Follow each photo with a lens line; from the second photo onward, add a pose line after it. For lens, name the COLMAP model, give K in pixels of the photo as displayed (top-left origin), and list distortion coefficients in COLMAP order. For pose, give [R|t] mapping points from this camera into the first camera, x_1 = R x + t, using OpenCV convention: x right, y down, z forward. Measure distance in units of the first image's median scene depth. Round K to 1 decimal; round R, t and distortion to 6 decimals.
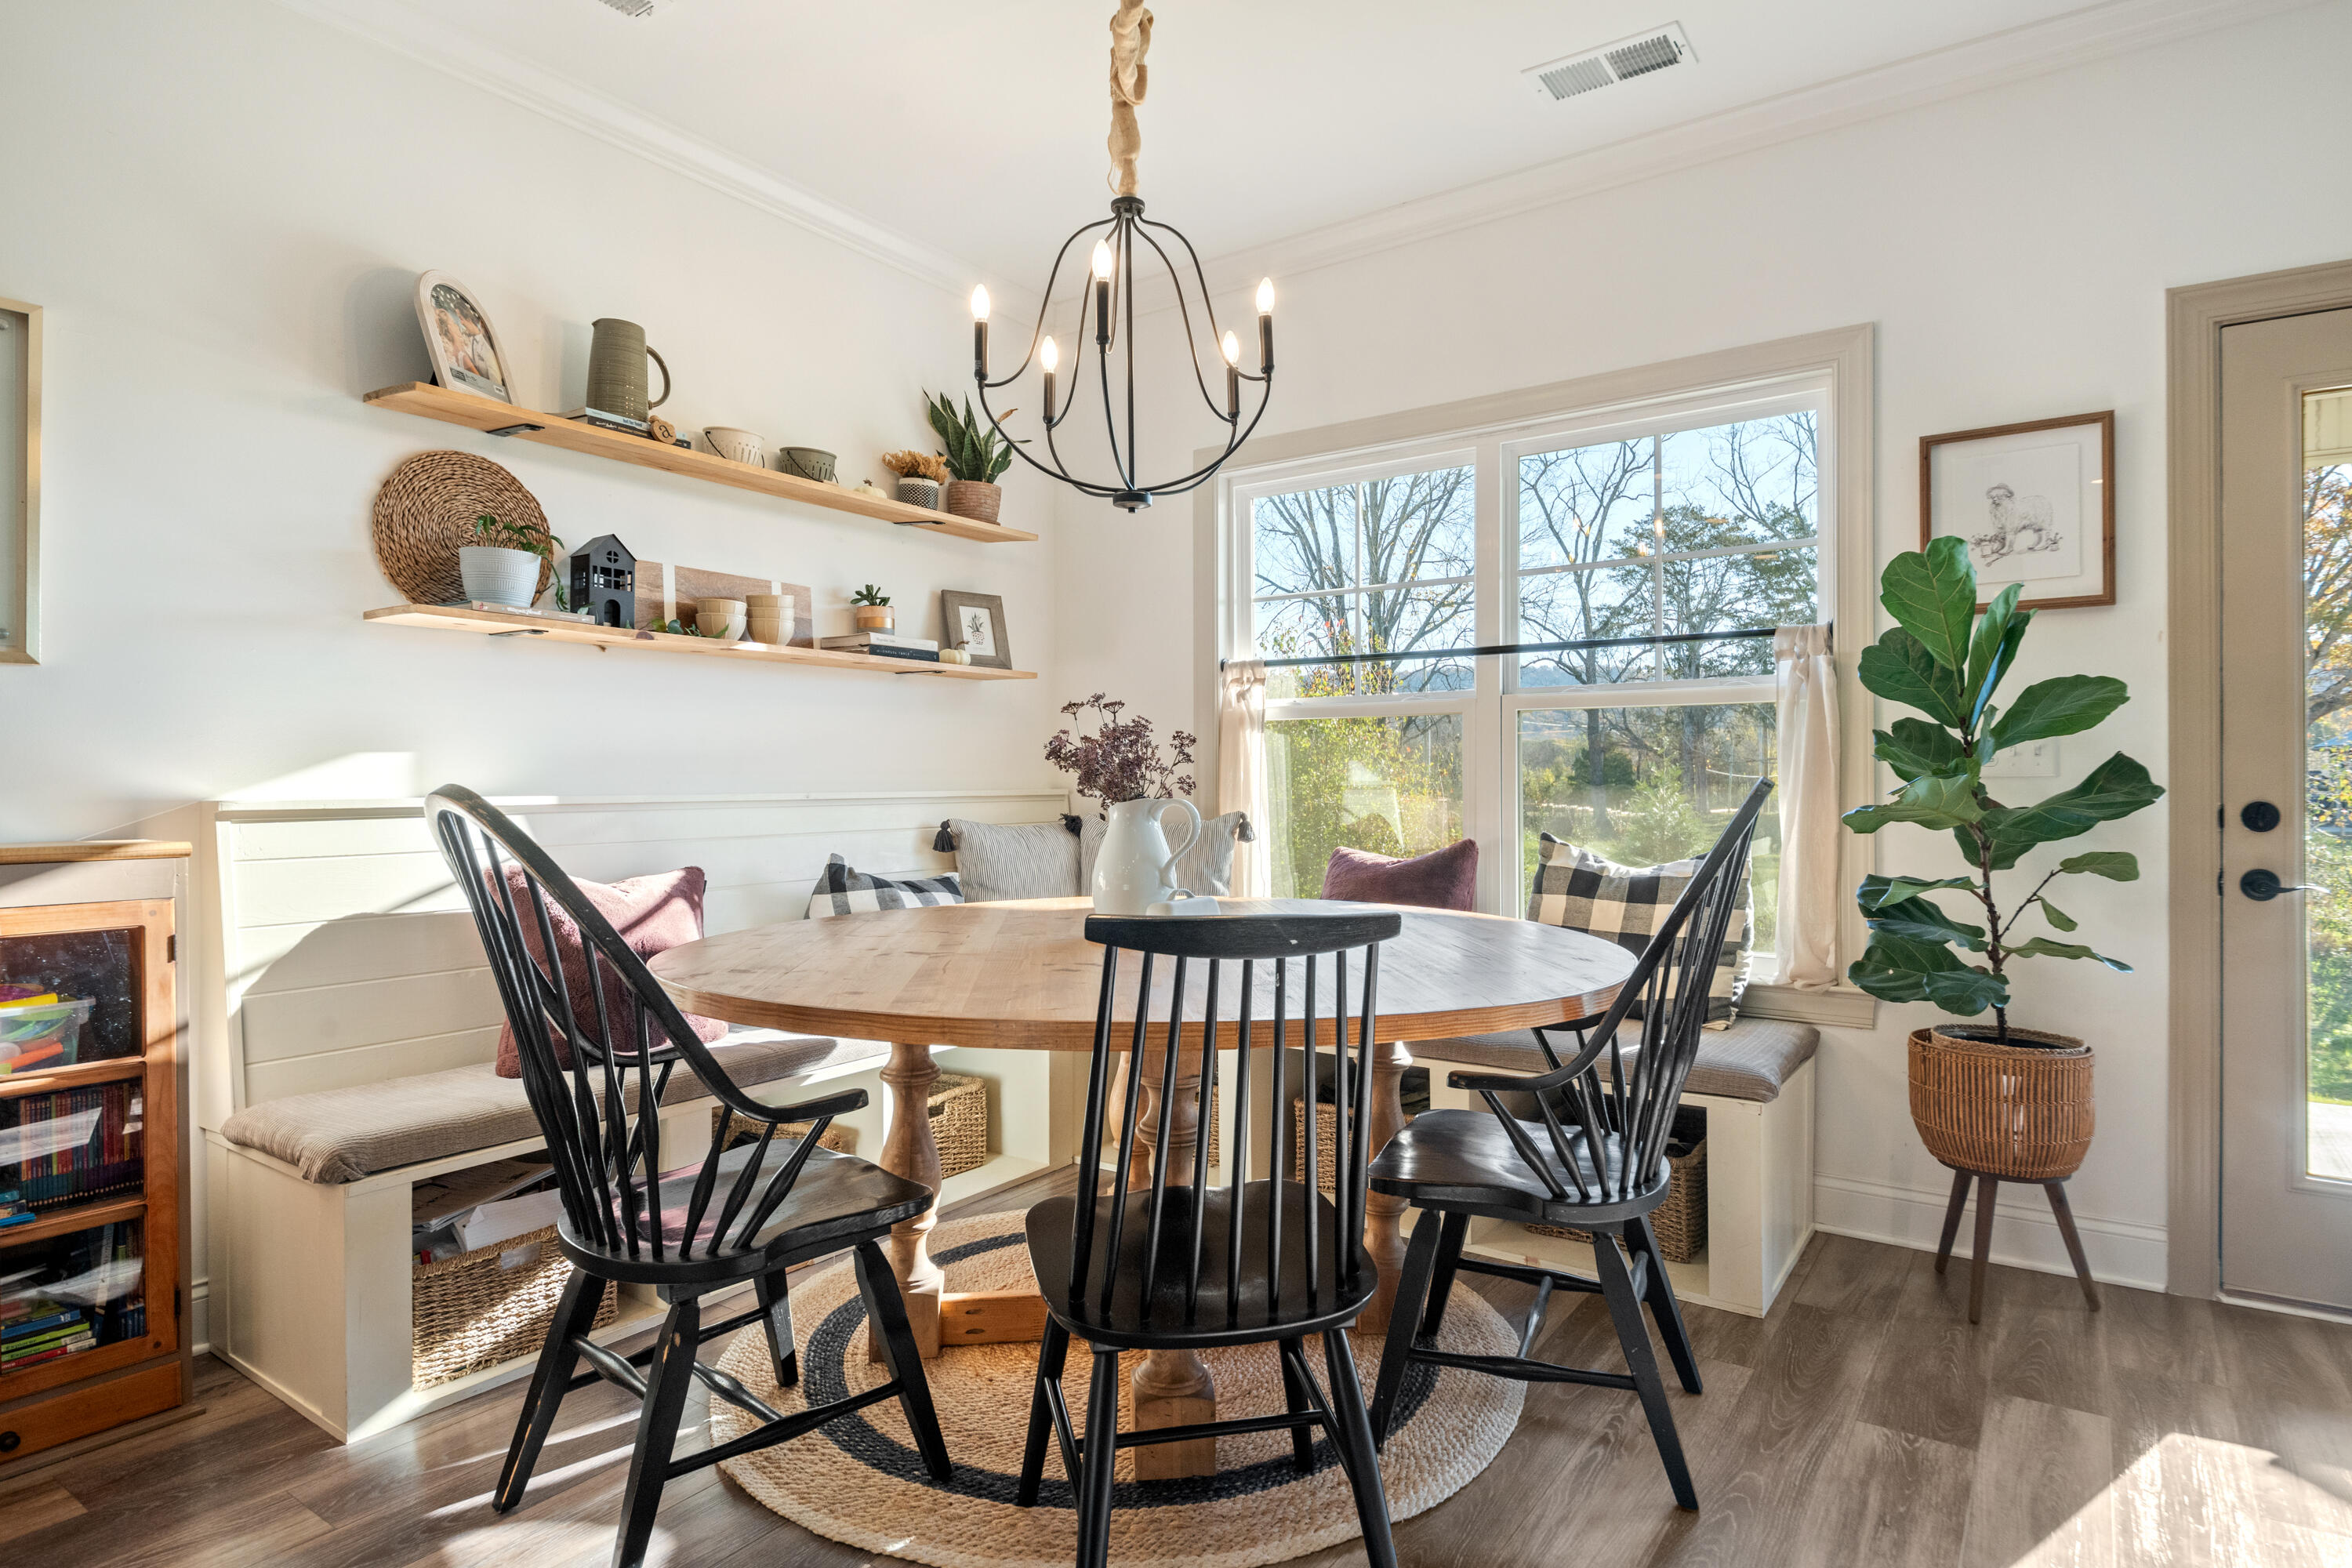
lens RADIAL K [[1253.9, 0, 1188.2], [0, 1253.9, 800.3], [0, 0, 1]] dist [0.001621, -0.011622]
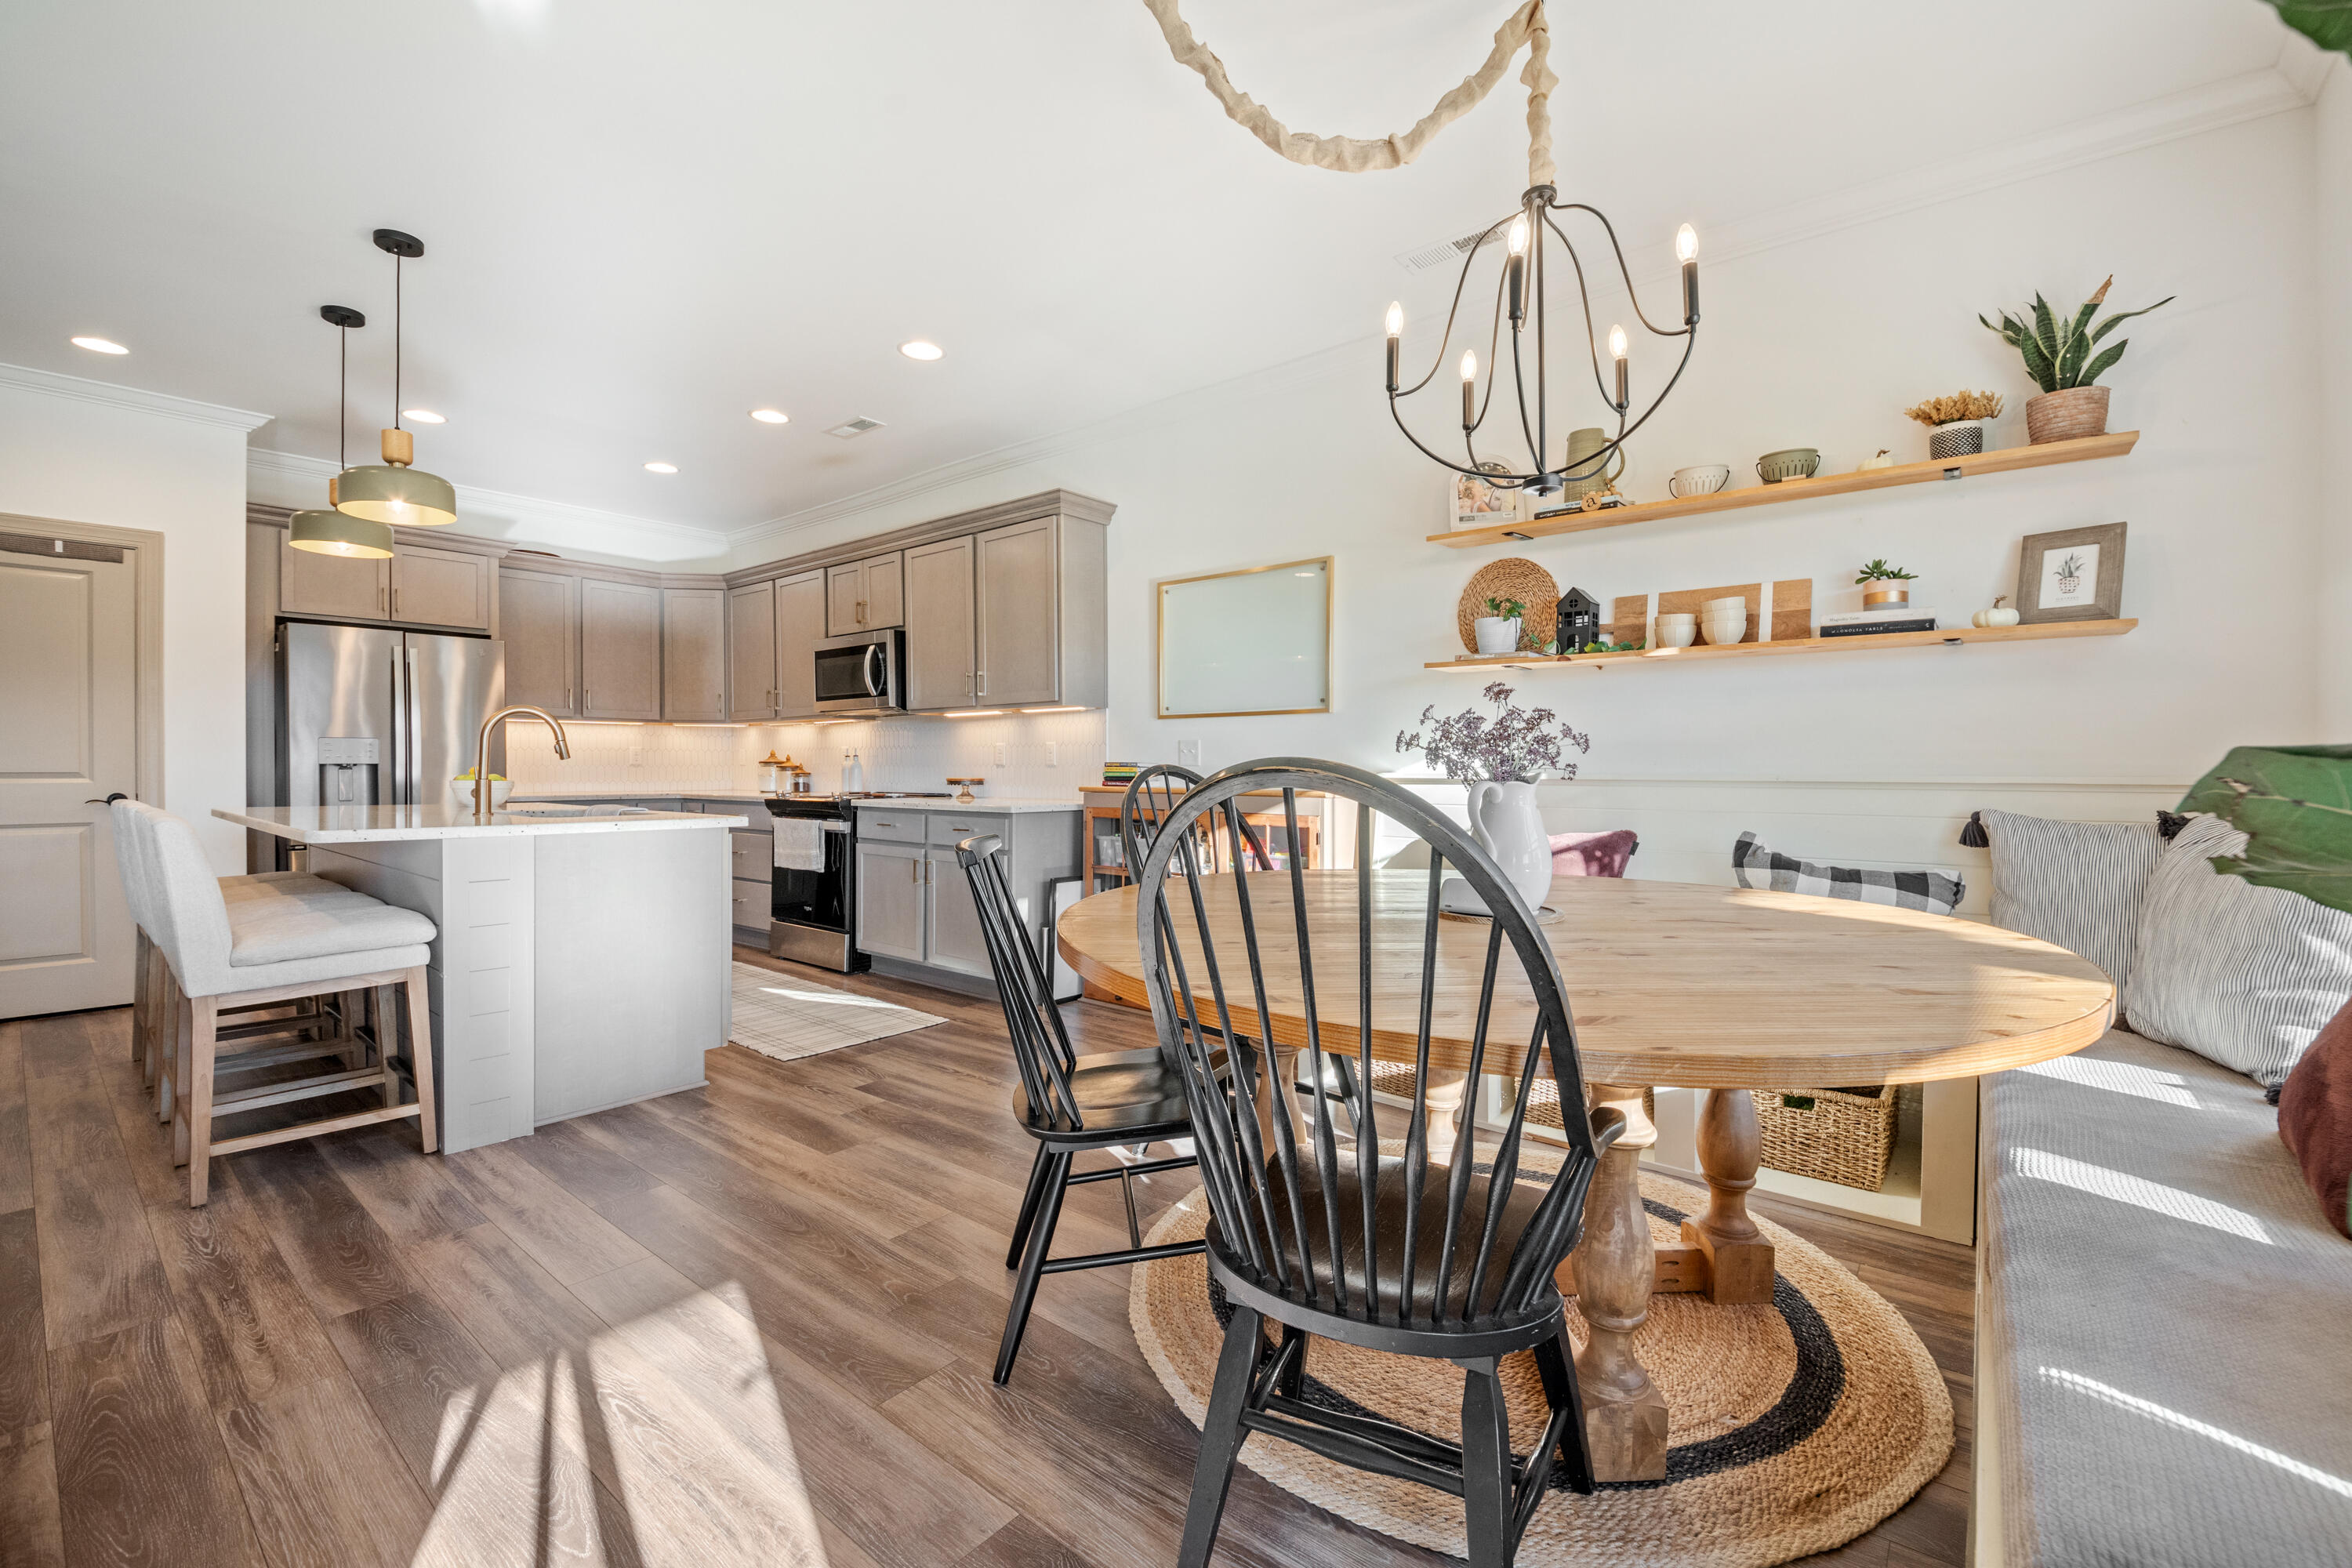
lens RADIAL K [[970.5, 0, 1199.0], [0, 970.5, 782.2], [0, 0, 1]] dist [0.000161, -0.001299]
pose [[-0.068303, 0.022164, -0.997418, 0.657536], [-0.015938, 0.999601, 0.023304, -0.013349], [0.997537, 0.017489, -0.067923, 0.662693]]
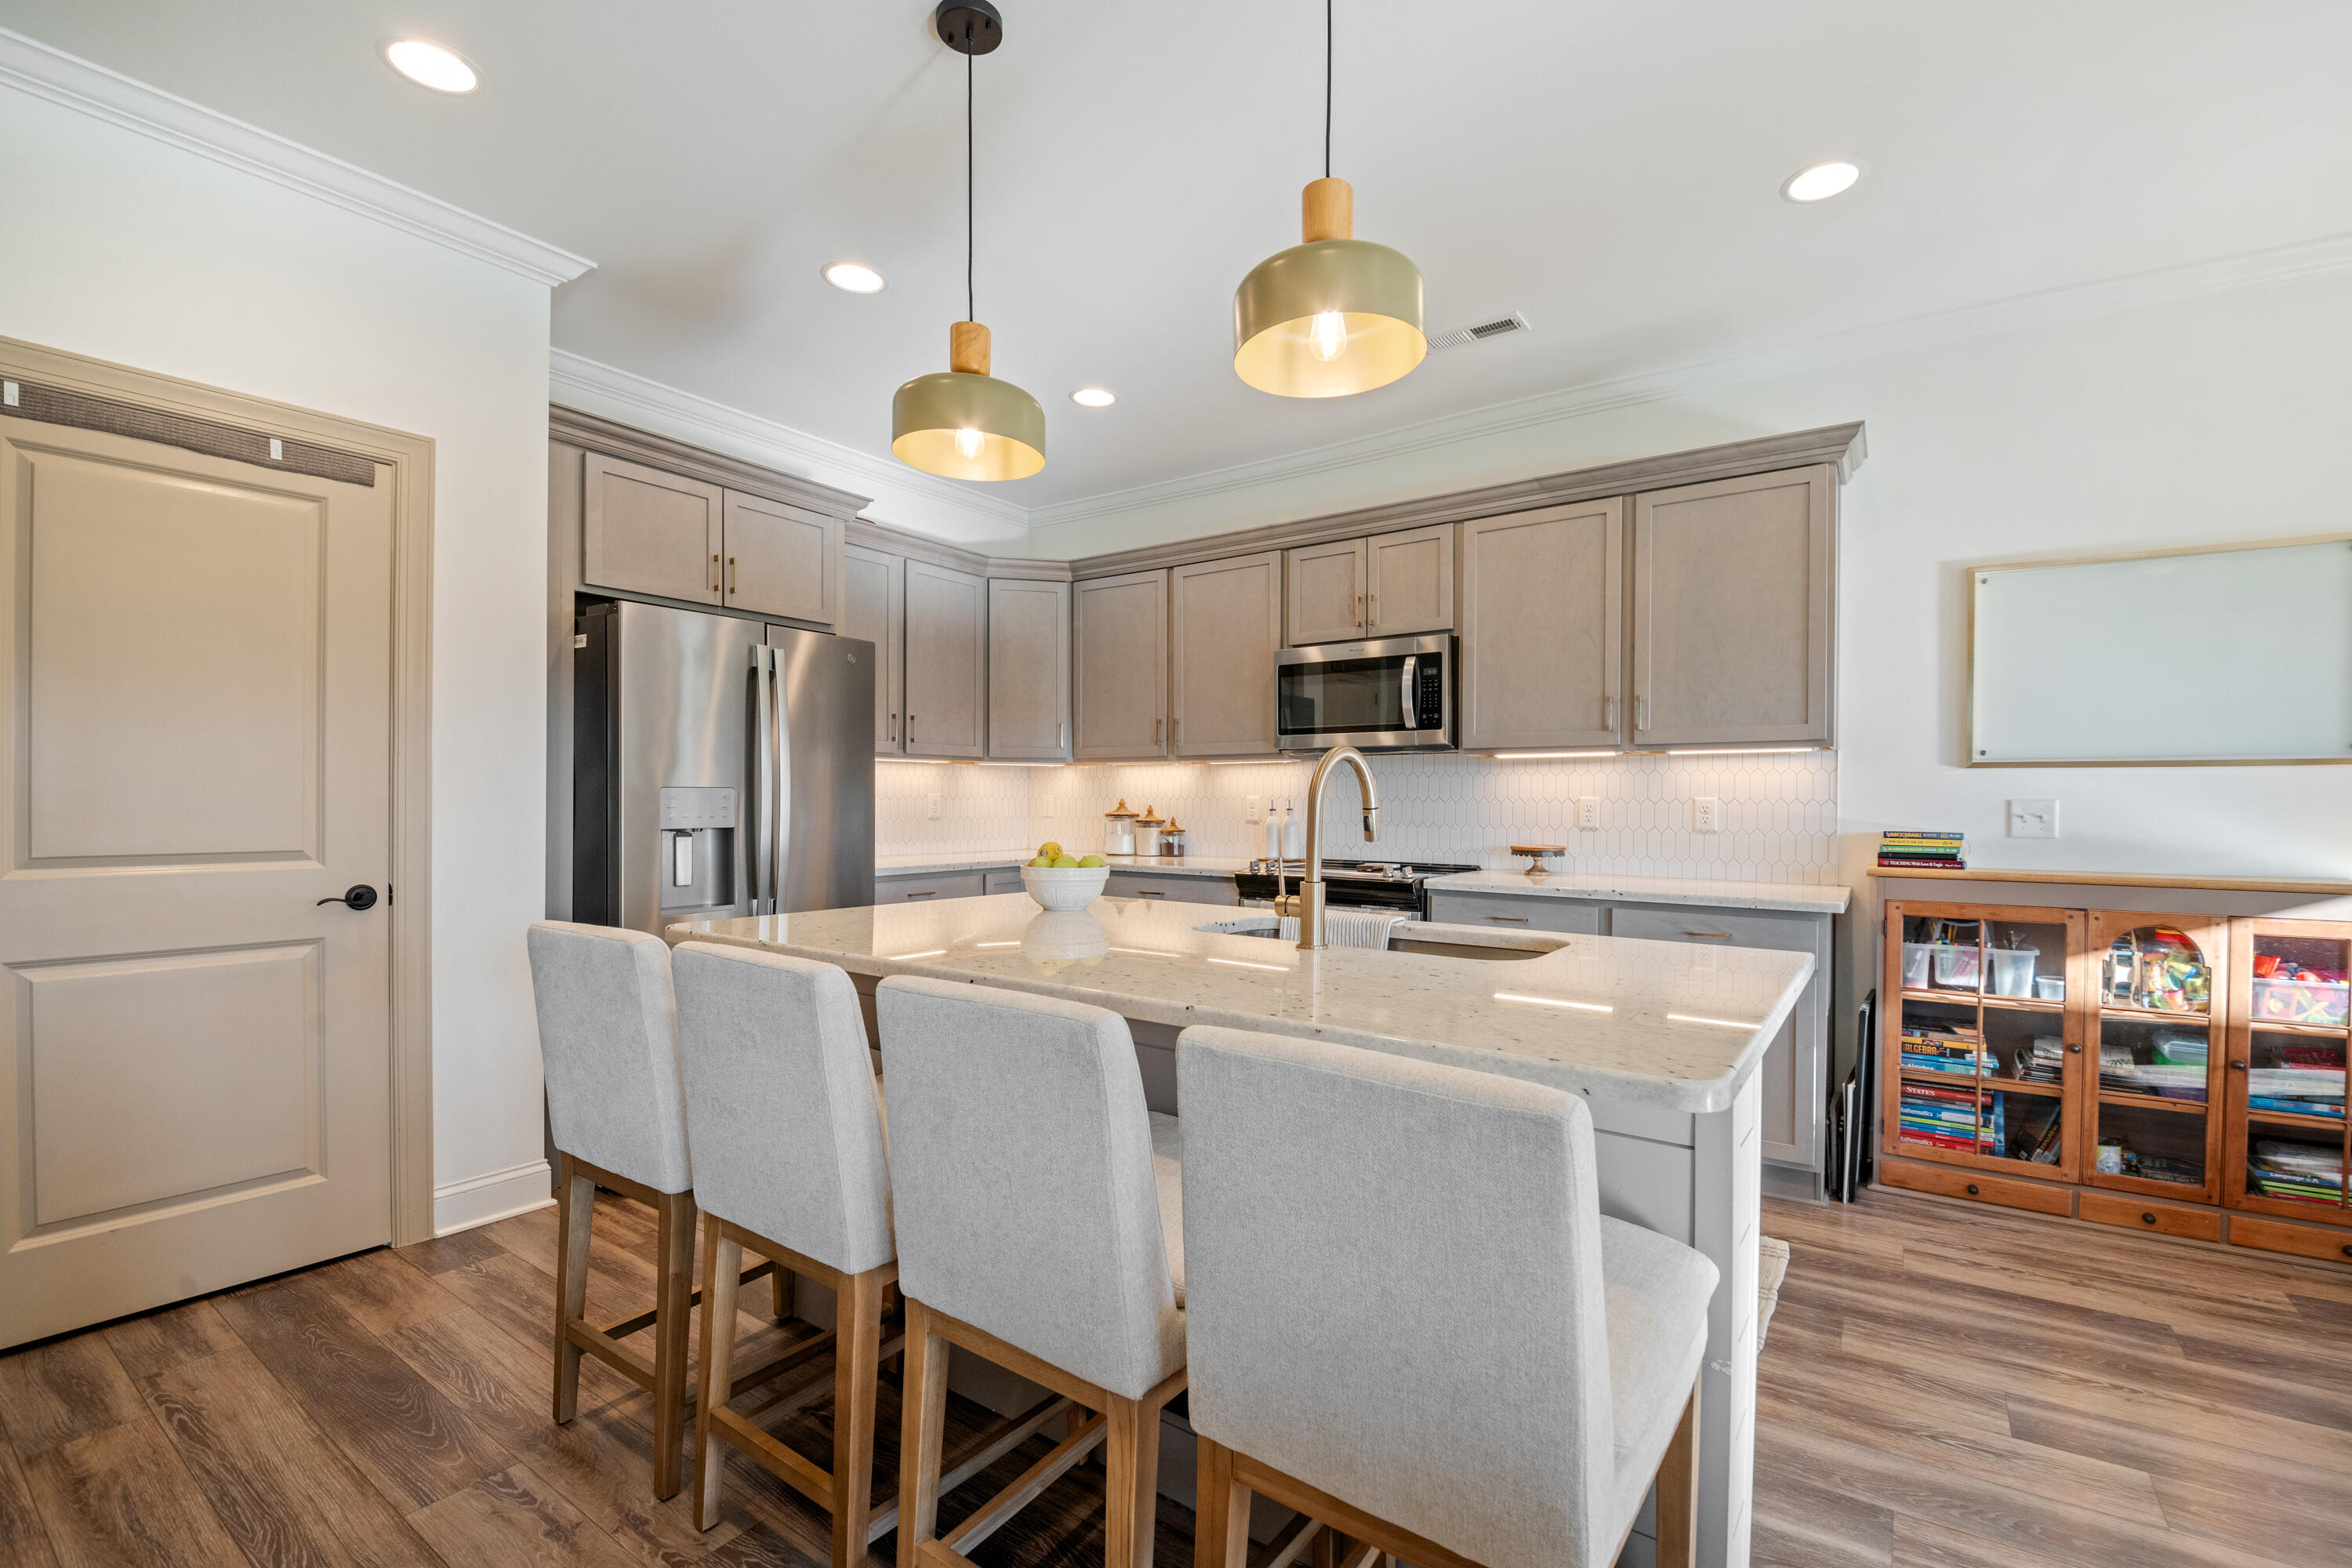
lens RADIAL K [[970.5, 0, 1216.7], [0, 970.5, 811.9], [0, 0, 1]] dist [0.000161, -0.001299]
pose [[0.011664, 0.019623, -0.999739, 0.169321], [-0.020910, 0.999594, 0.019376, -0.032680], [0.999713, 0.020679, 0.012070, -0.317576]]
